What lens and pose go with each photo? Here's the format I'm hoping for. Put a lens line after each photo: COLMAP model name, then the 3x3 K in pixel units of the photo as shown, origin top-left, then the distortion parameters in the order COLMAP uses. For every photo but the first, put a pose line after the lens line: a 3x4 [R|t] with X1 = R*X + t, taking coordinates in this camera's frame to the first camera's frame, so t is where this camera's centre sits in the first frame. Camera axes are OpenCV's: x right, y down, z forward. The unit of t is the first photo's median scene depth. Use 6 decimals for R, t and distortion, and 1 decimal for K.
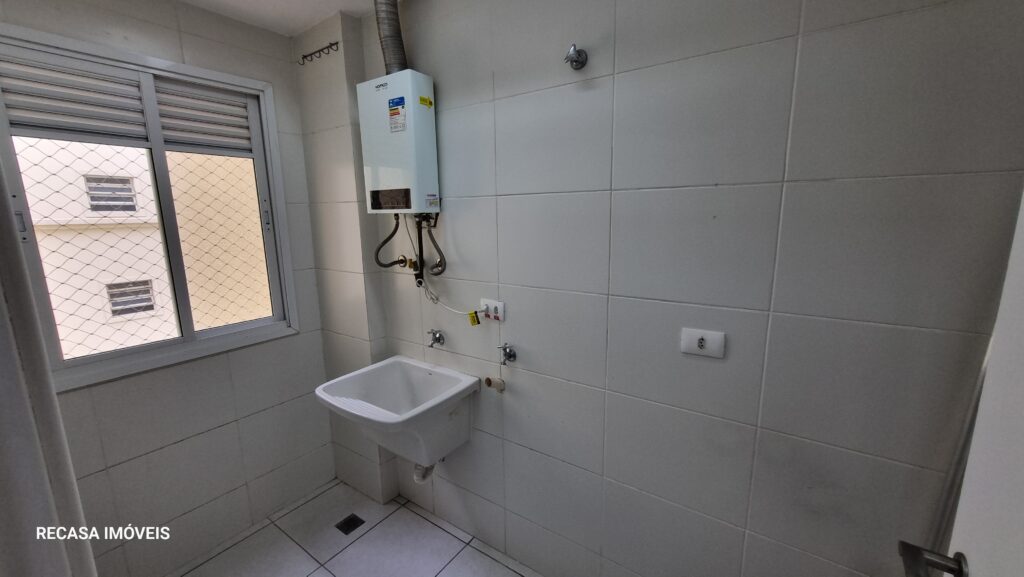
lens RADIAL K [[402.6, 0, 509.4], [0, 402.6, 291.7], [0, 0, 1]] dist [0.002896, -0.000160]
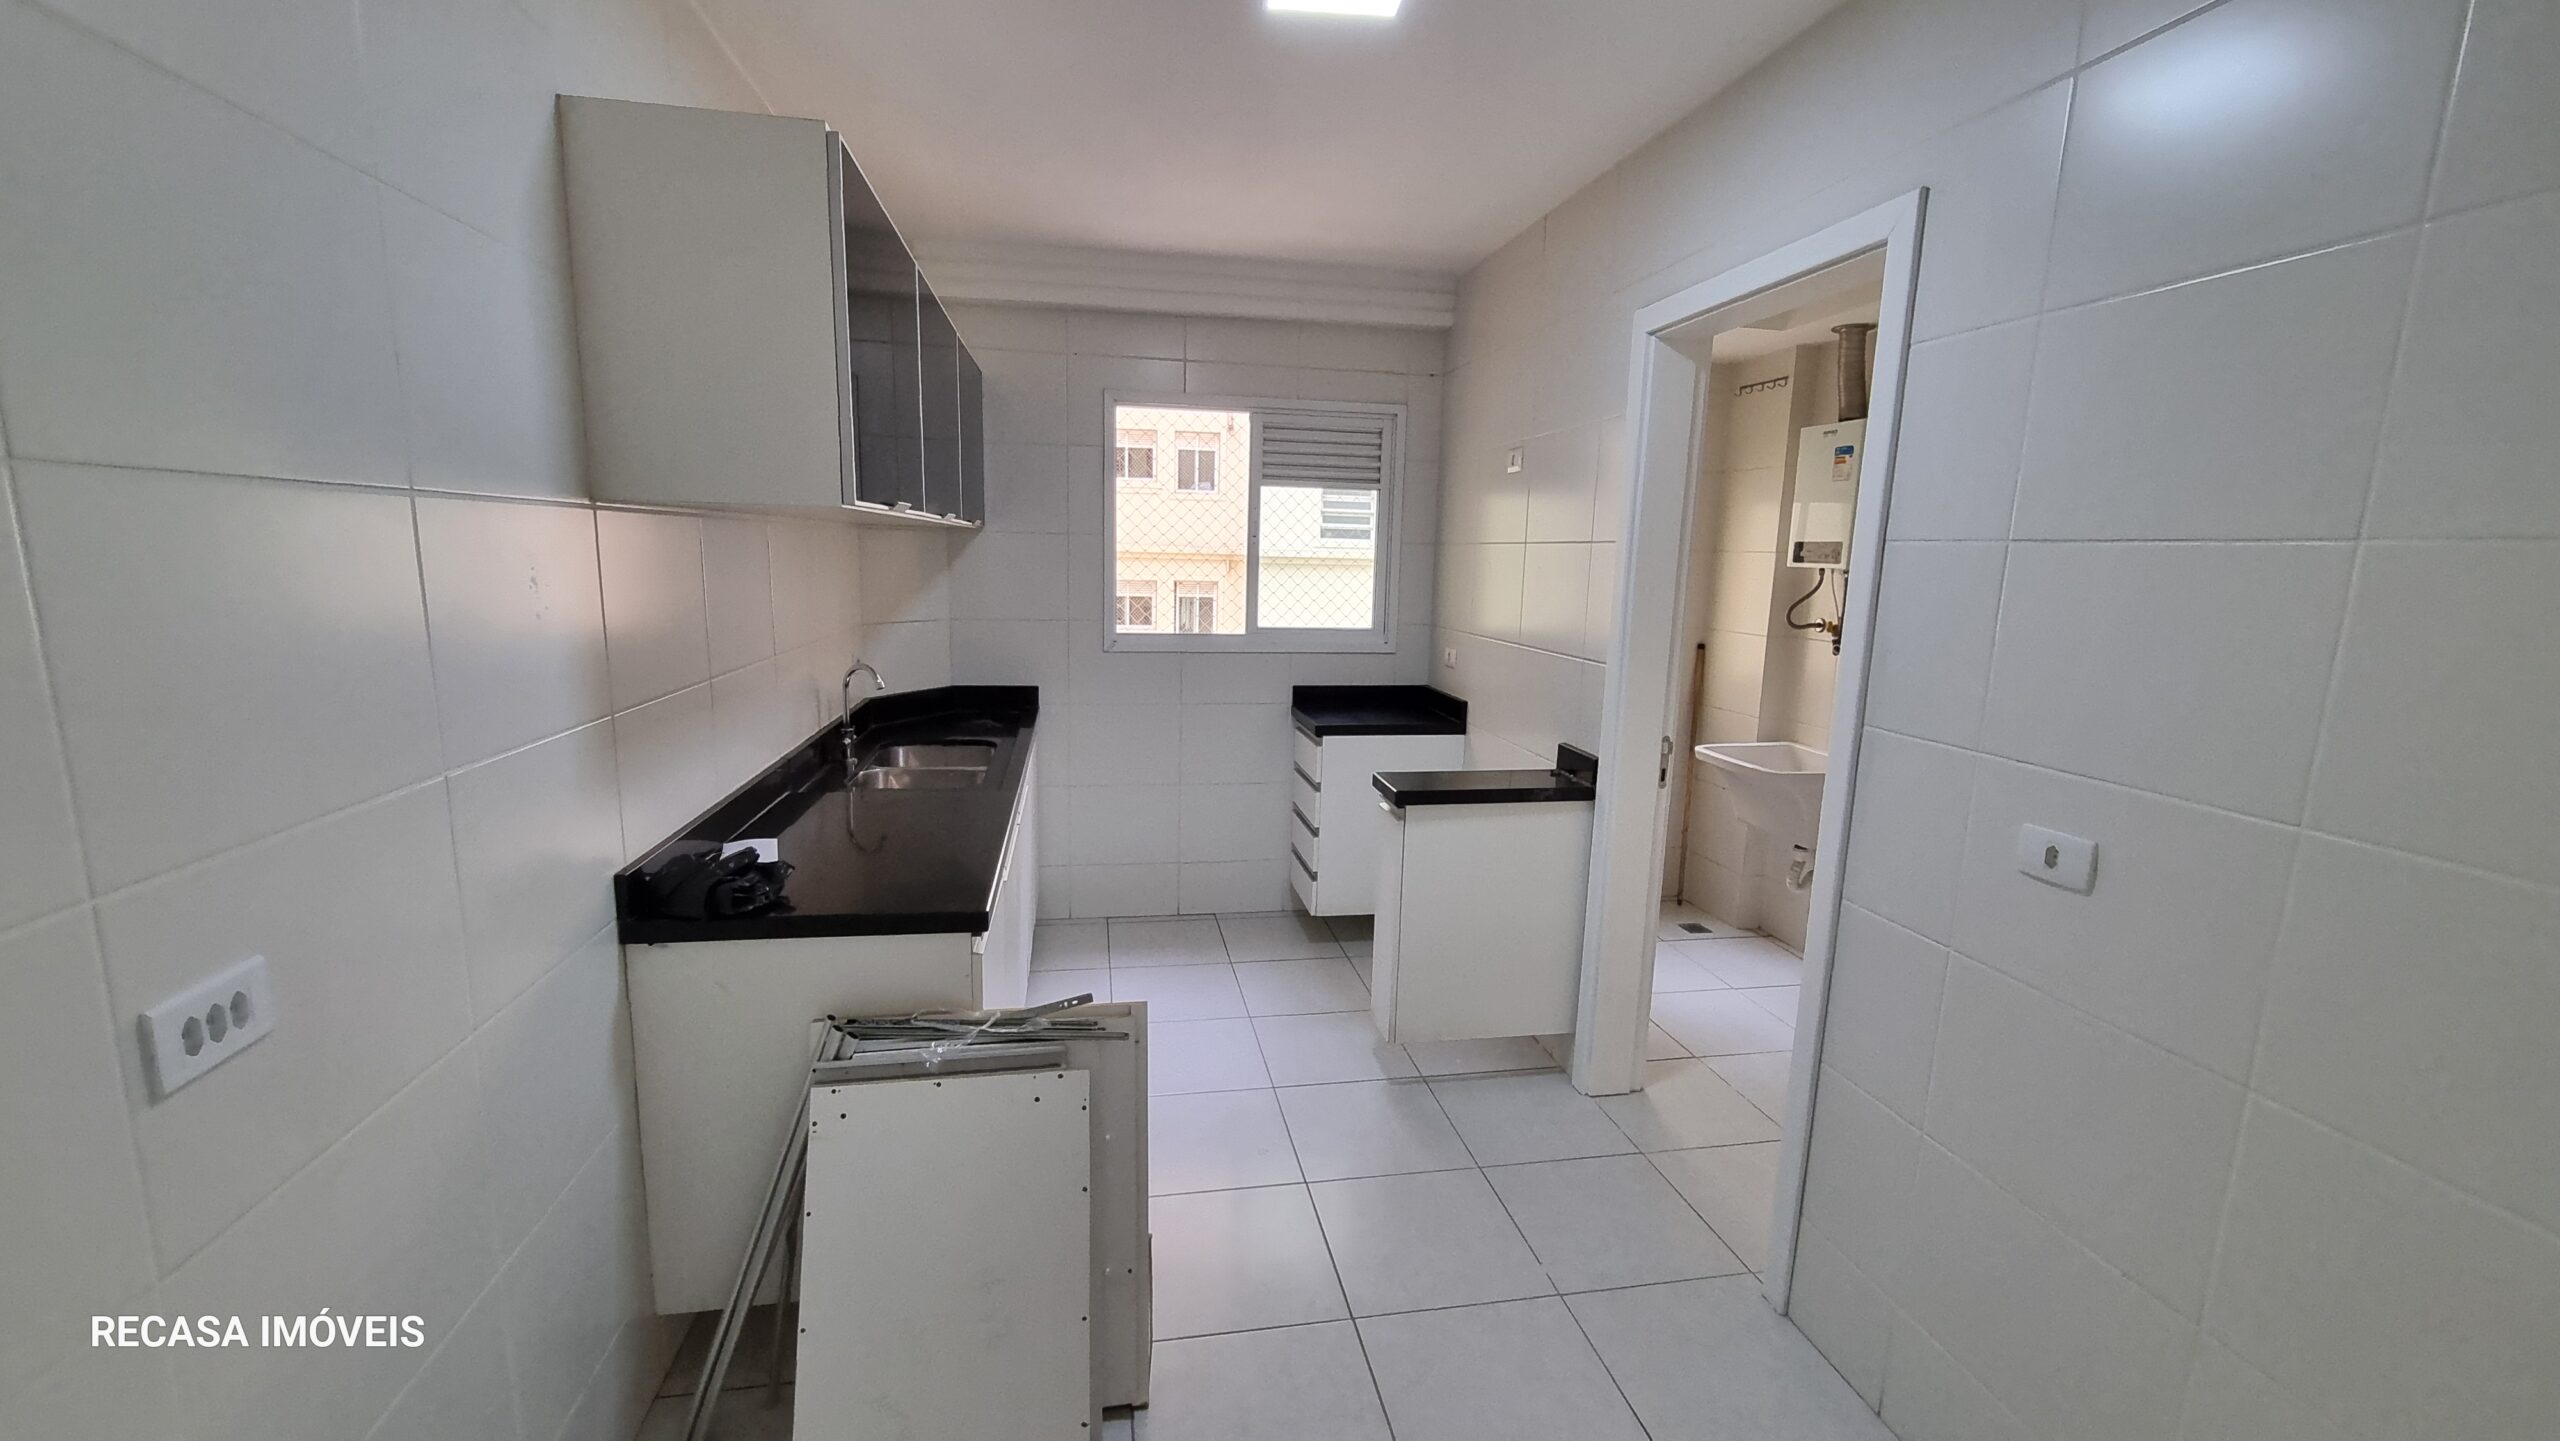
lens RADIAL K [[997.4, 0, 1270.2], [0, 997.4, 715.8], [0, 0, 1]] dist [0.003079, 0.000099]
pose [[0.712408, 0.147188, -0.686157, 0.388126], [-0.166192, 0.985329, 0.038813, 0.229399], [0.681803, 0.086383, 0.726418, -1.322875]]
